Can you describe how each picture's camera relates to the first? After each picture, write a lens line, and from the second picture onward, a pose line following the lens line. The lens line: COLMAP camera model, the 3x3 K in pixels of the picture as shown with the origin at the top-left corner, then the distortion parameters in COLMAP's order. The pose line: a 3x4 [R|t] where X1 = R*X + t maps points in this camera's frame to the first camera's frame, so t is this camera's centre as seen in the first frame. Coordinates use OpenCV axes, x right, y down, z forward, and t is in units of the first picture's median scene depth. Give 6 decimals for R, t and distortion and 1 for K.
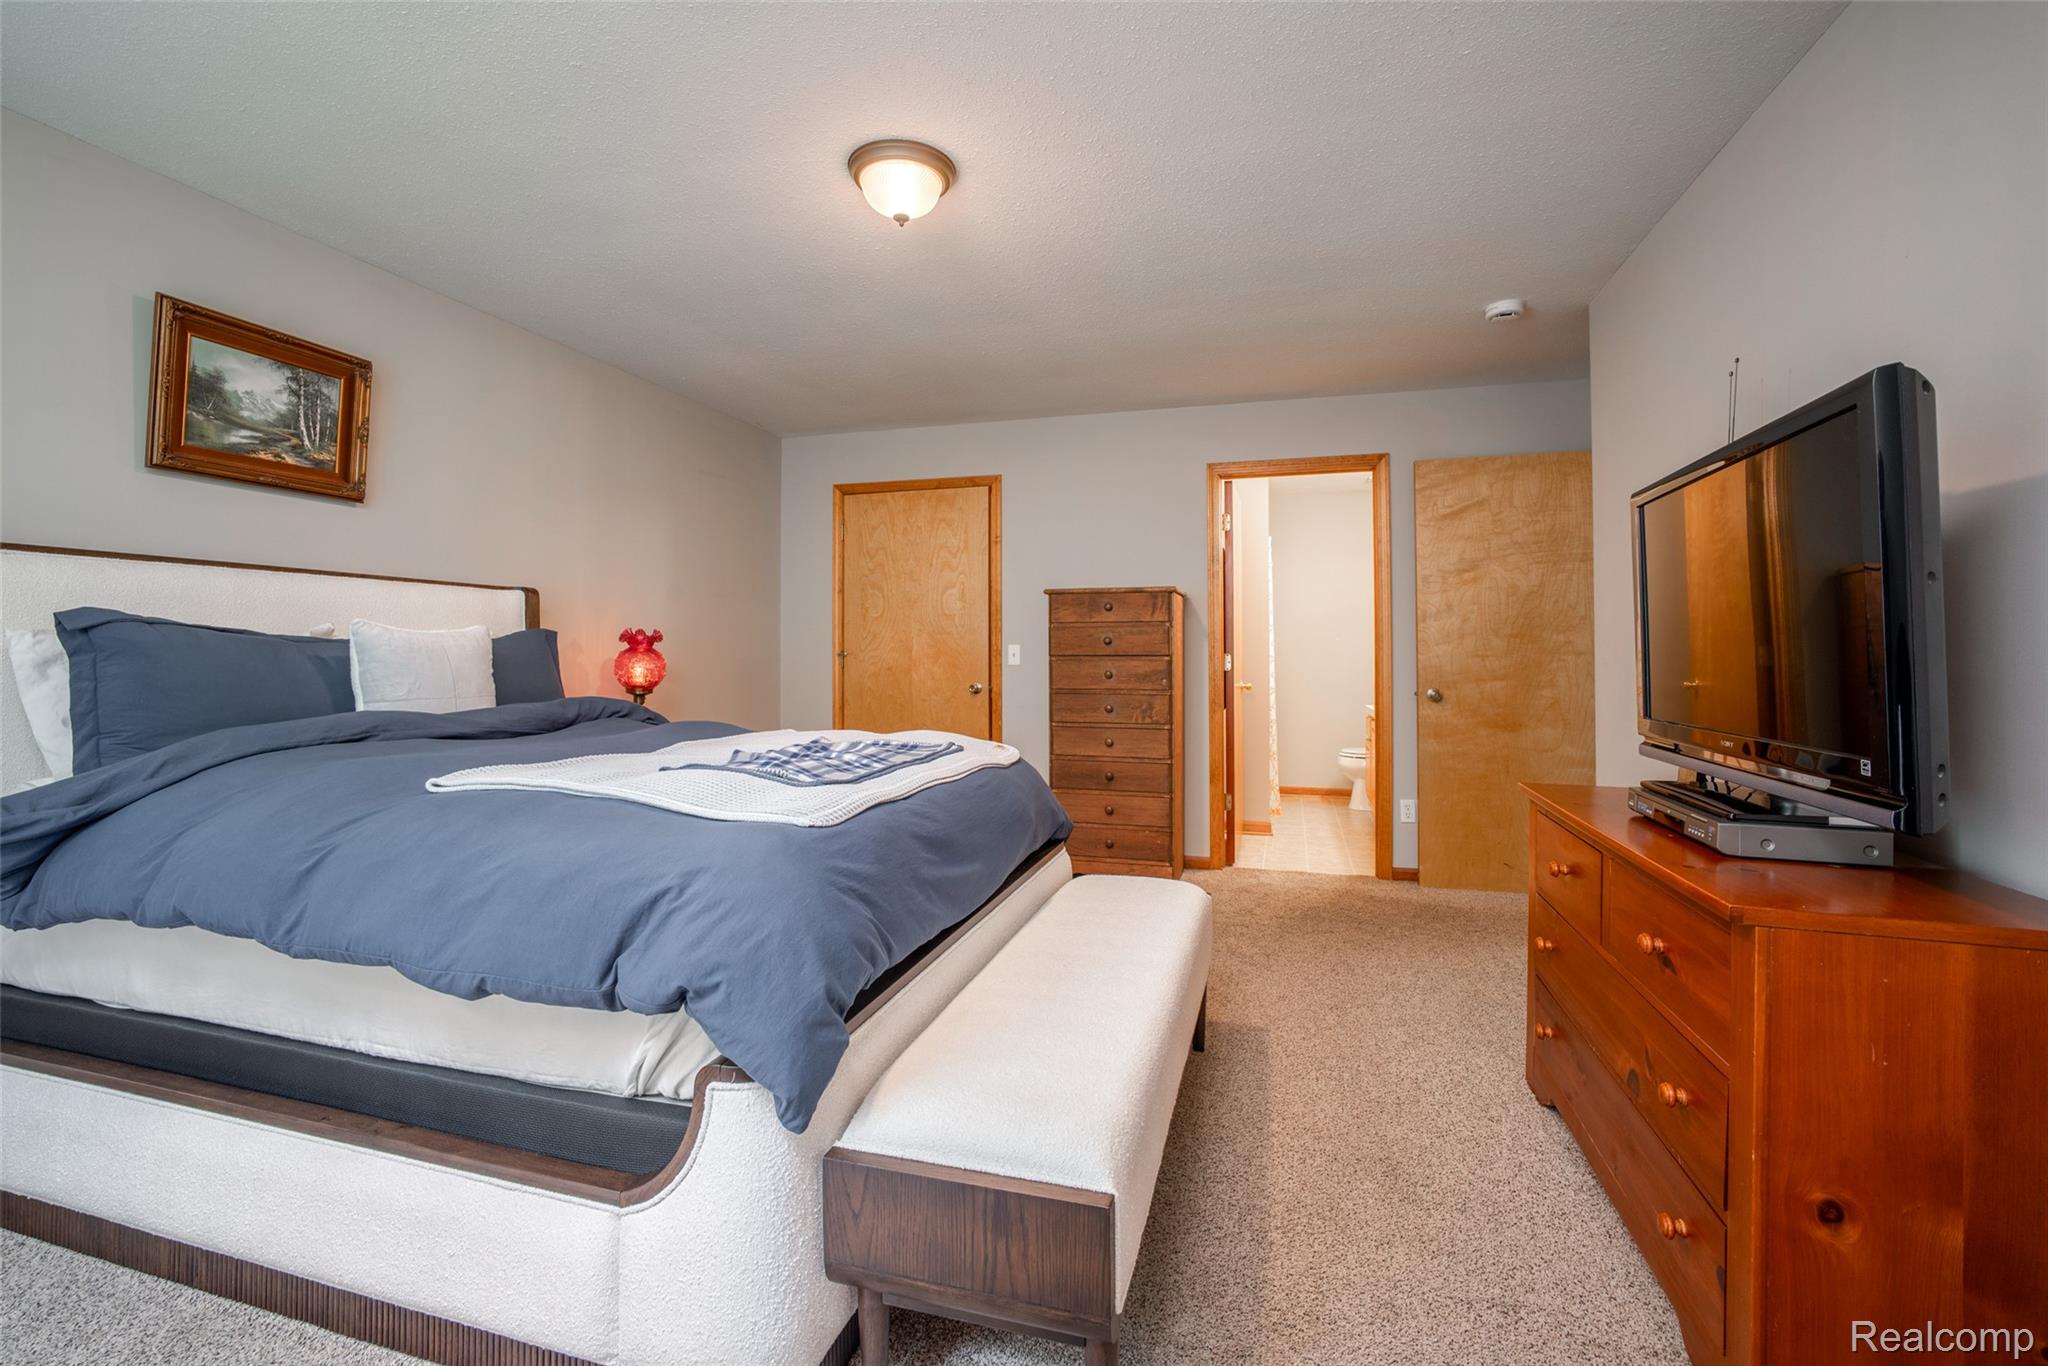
lens RADIAL K [[861.2, 0, 1030.2], [0, 861.2, 686.4], [0, 0, 1]] dist [-0.025432, 0.010409]
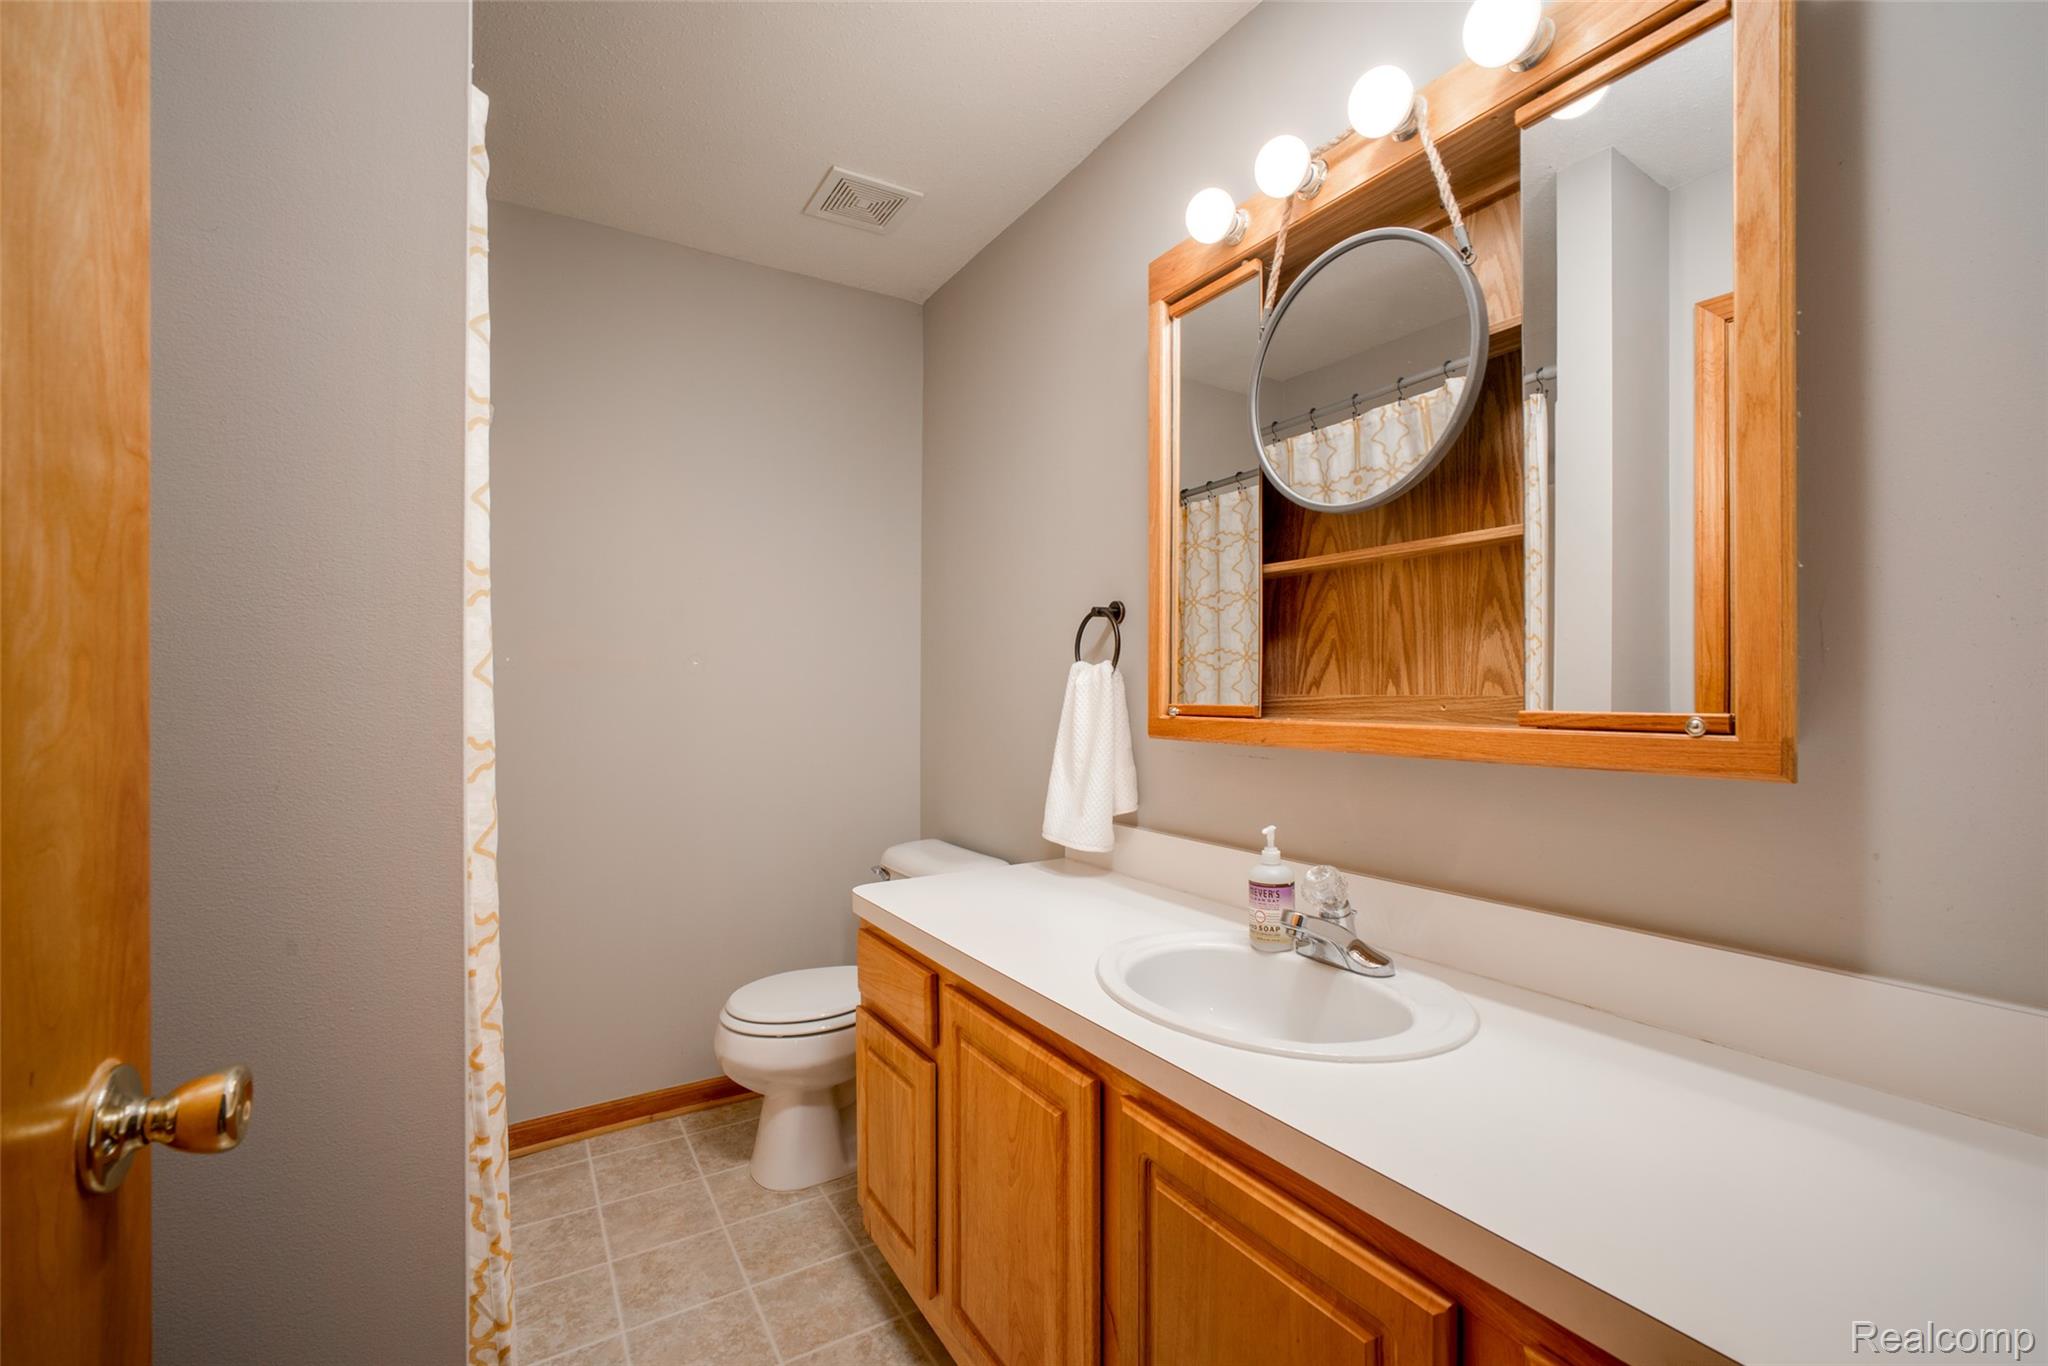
lens RADIAL K [[861.2, 0, 1030.2], [0, 861.2, 686.4], [0, 0, 1]] dist [-0.025432, 0.010409]
pose [[0.661531, -0.000831, 0.749918, 0.181124], [0.019136, 0.999692, -0.015773, -0.041090], [-0.749674, 0.024785, 0.661343, 0.645288]]
